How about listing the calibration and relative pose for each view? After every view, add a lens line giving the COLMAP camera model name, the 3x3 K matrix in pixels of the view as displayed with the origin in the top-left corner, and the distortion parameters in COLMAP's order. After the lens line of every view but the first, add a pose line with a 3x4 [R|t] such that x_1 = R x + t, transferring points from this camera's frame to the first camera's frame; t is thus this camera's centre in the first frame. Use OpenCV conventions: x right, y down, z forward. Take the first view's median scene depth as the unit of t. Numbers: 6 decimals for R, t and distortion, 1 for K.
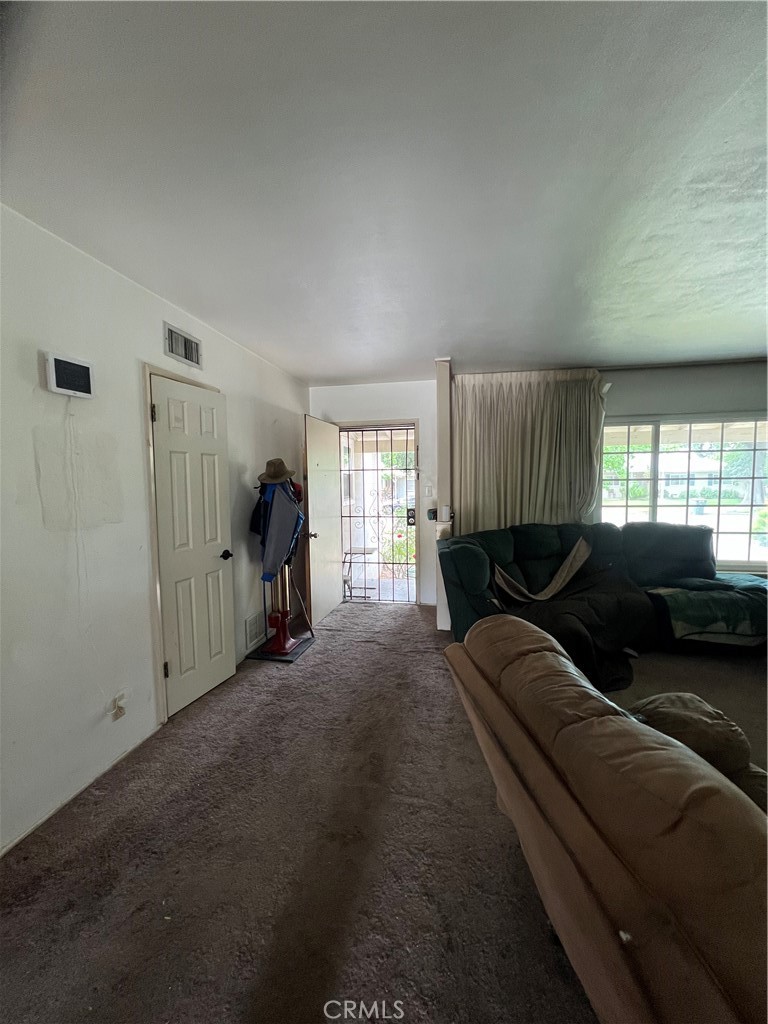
lens RADIAL K [[409.8, 0, 384.9], [0, 409.8, 511.8], [0, 0, 1]] dist [-0.001855, 0.000166]
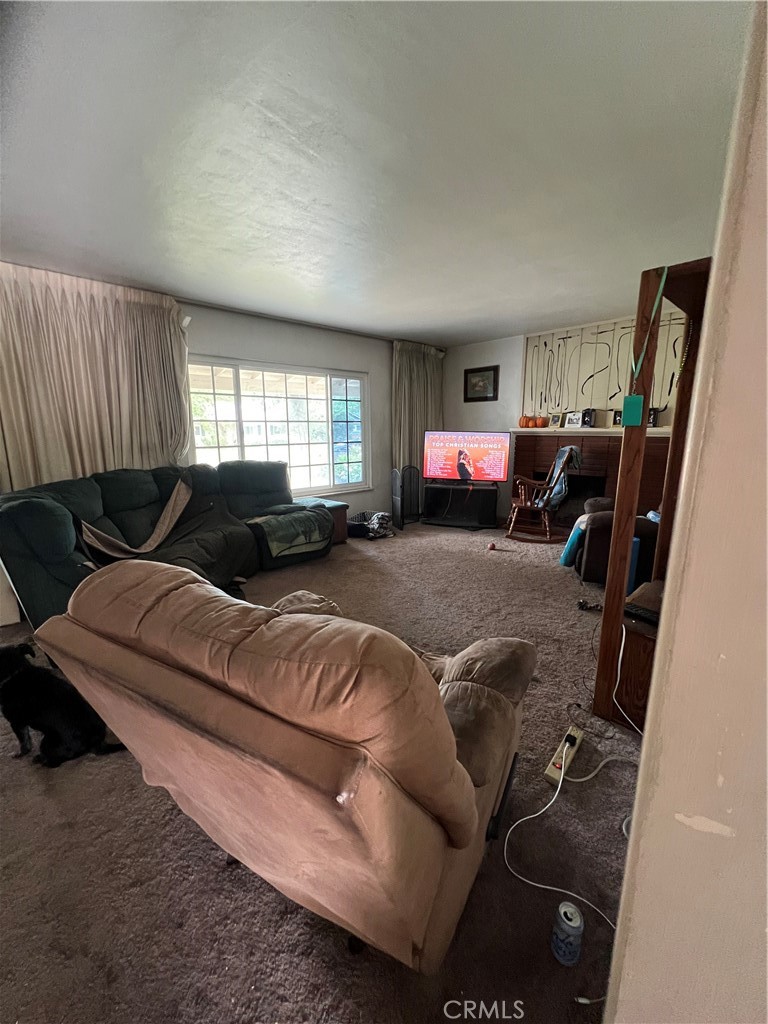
lens RADIAL K [[409.8, 0, 384.6], [0, 409.8, 511.8], [0, 0, 1]] dist [-0.001855, 0.000166]
pose [[0.590942, -0.146346, 0.793328, -0.010434], [0.053181, 0.988336, 0.142705, 0.030946], [-0.804959, -0.042140, 0.591832, 0.056042]]
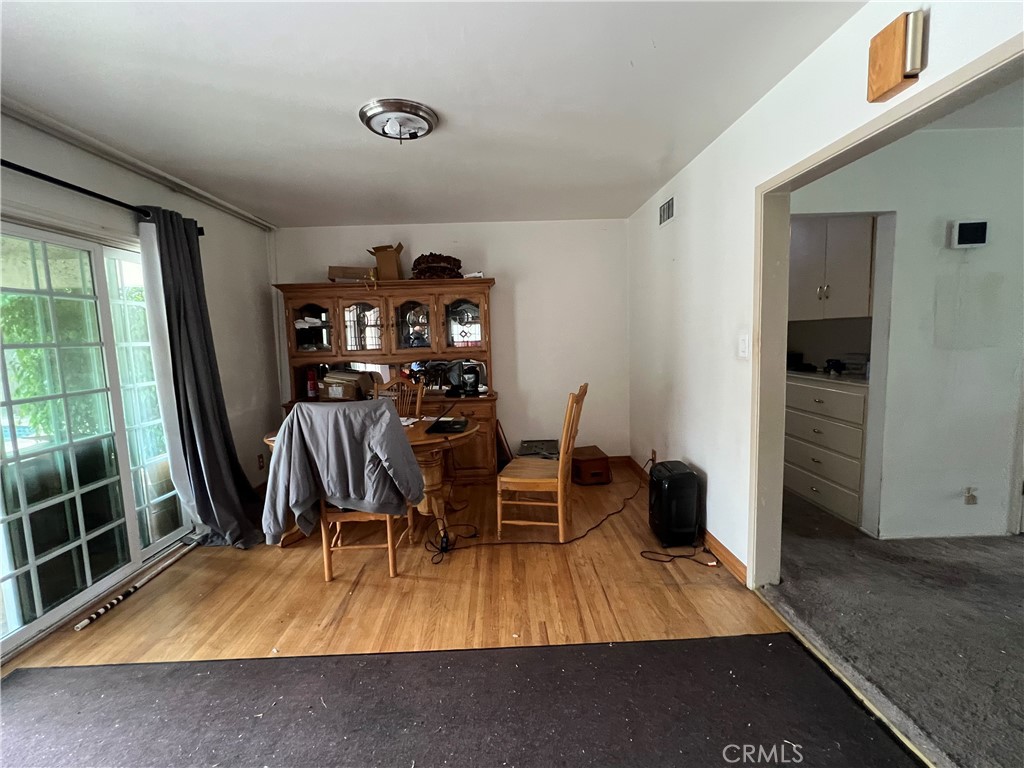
lens RADIAL K [[448.3, 0, 511.2], [0, 448.3, 382.5], [0, 0, 1]] dist [-0.003073, -0.000507]
pose [[0.205992, 0.109423, -0.972416, 0.076803], [-0.041689, 0.993807, 0.102999, 0.012774], [0.977665, 0.019322, 0.209279, -0.148014]]
